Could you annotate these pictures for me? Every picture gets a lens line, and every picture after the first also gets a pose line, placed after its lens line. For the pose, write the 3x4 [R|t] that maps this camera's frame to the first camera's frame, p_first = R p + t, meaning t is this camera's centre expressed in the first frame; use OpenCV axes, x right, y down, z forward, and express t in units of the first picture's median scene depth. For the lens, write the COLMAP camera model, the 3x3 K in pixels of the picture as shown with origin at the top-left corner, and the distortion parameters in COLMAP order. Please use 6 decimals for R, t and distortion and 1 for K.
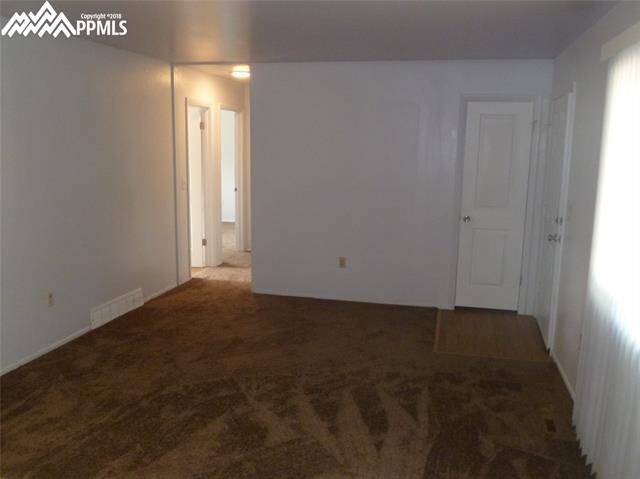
lens RADIAL K [[568.7, 0, 321.2], [0, 568.7, 237.0], [0, 0, 1]] dist [-0.021510, -0.003398]
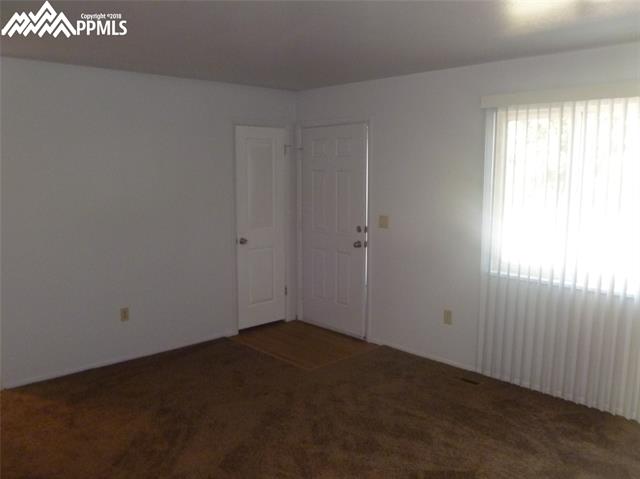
lens RADIAL K [[568.7, 0, 321.0], [0, 568.7, 241.9], [0, 0, 1]] dist [-0.021510, -0.003398]
pose [[0.531025, -0.122641, 0.838434, -0.513564], [0.145110, 0.988016, 0.052615, -0.063283], [-0.834839, 0.093725, 0.542457, 0.335707]]
